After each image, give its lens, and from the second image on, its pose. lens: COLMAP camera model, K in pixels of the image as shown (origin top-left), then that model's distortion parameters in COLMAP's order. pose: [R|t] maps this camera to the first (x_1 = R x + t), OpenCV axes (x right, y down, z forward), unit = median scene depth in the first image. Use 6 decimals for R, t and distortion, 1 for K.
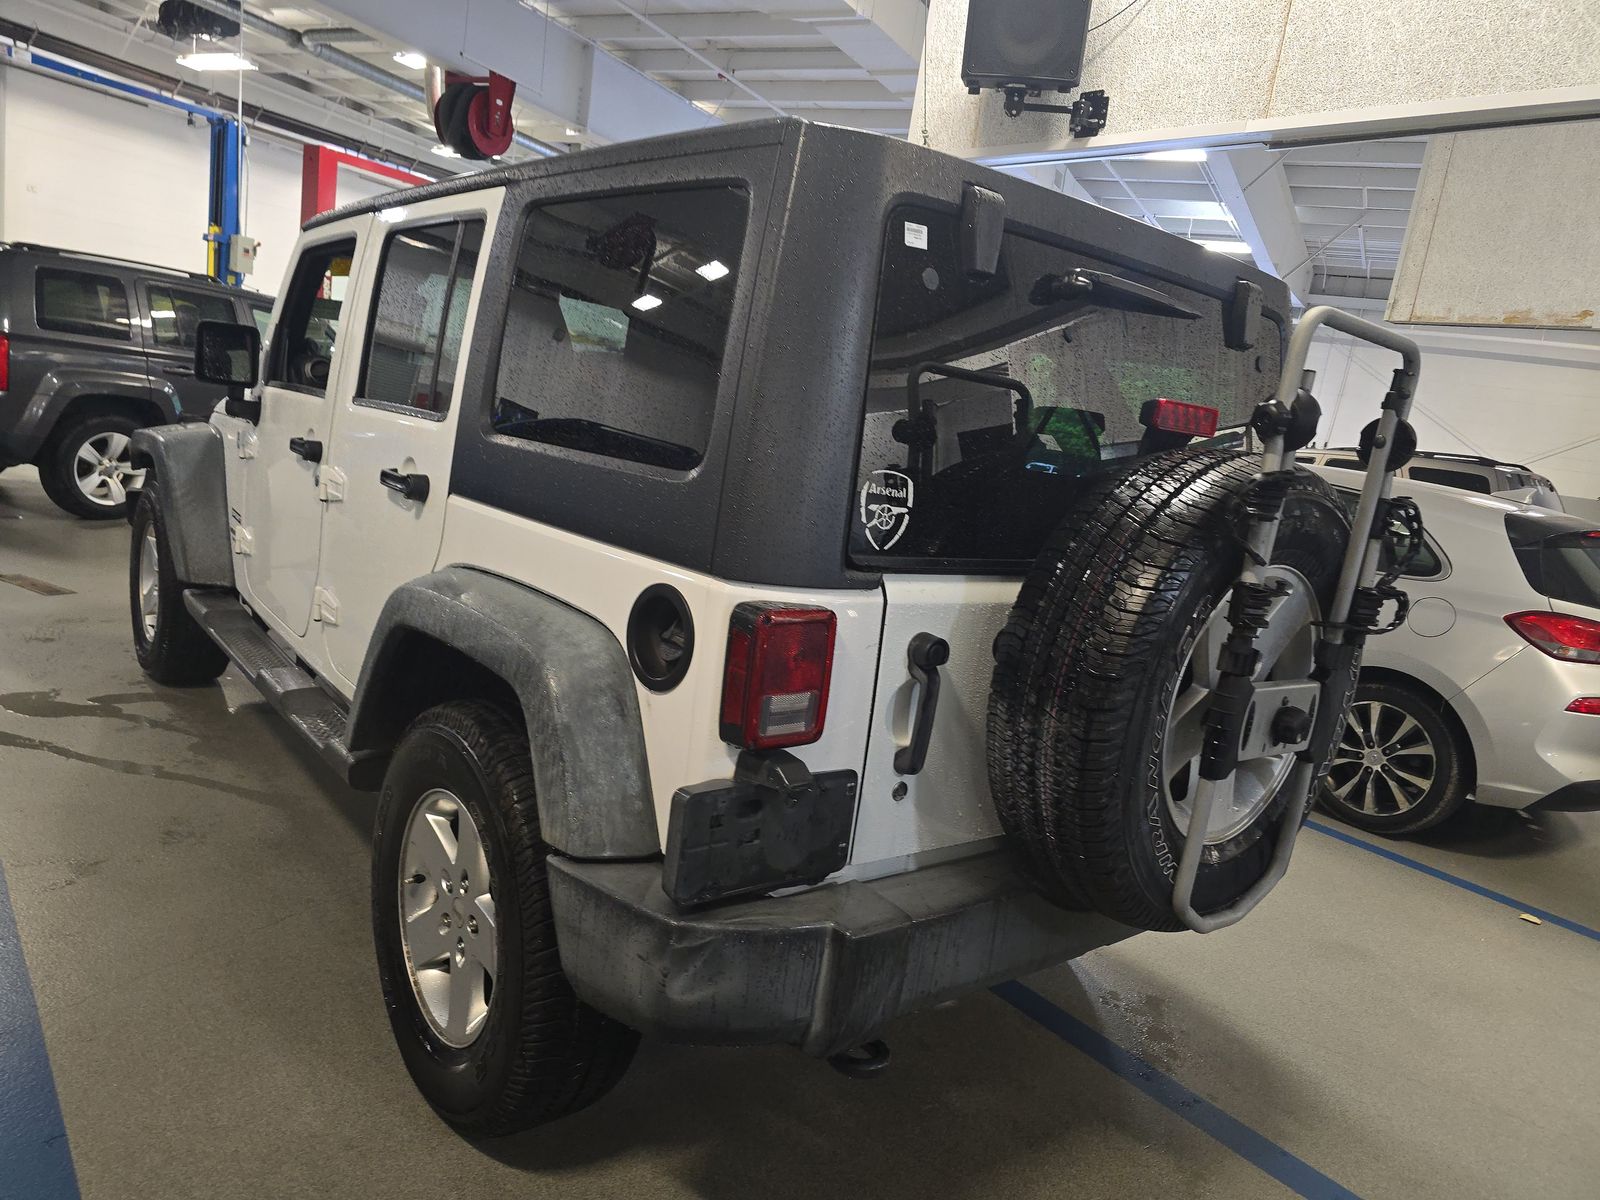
lens RADIAL K [[1054.1, 0, 800.0], [0, 1054.1, 600.0], [0, 0, 1]] dist [0.062045, -0.001788]
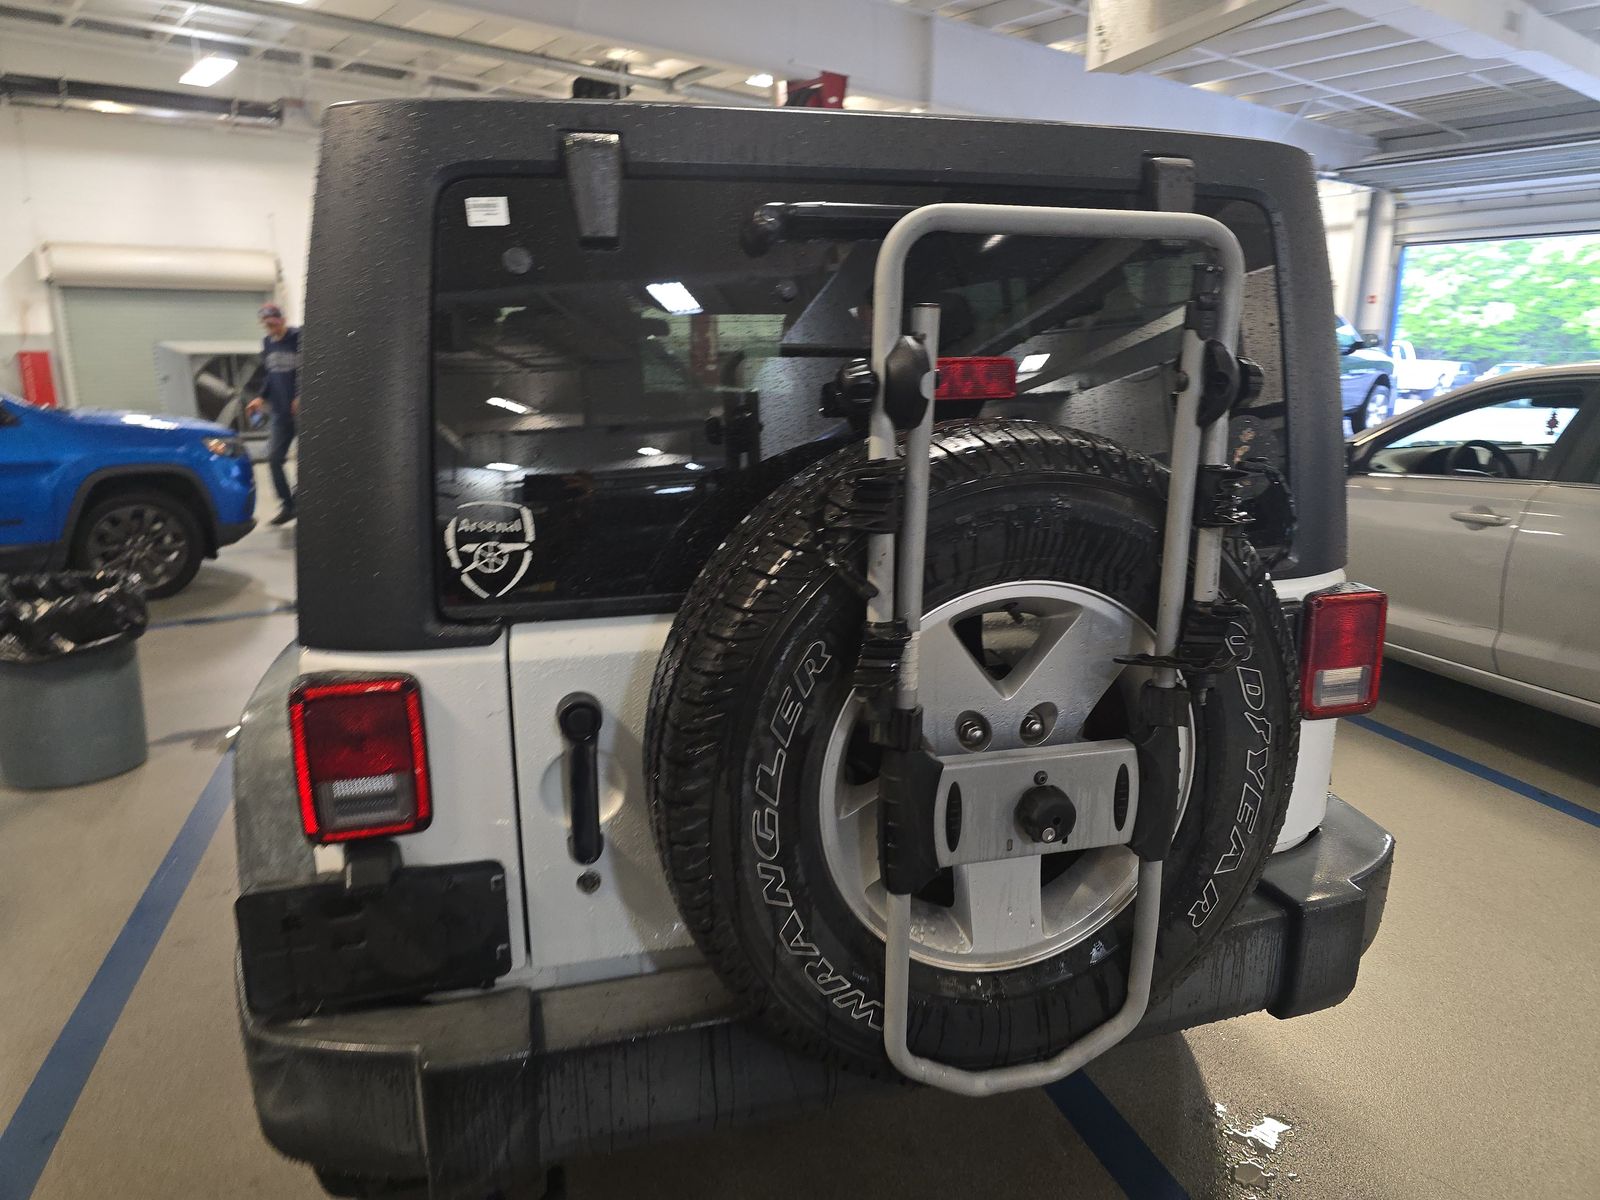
lens RADIAL K [[1078.8, 0, 804.0], [0, 1078.8, 593.9], [0, 0, 1]] dist [0.010195, -0.003247]
pose [[0.915685, -0.056674, -0.397881, 0.628286], [0.064348, 0.997910, 0.005948, -0.039103], [0.396712, -0.031049, 0.917418, 0.319250]]
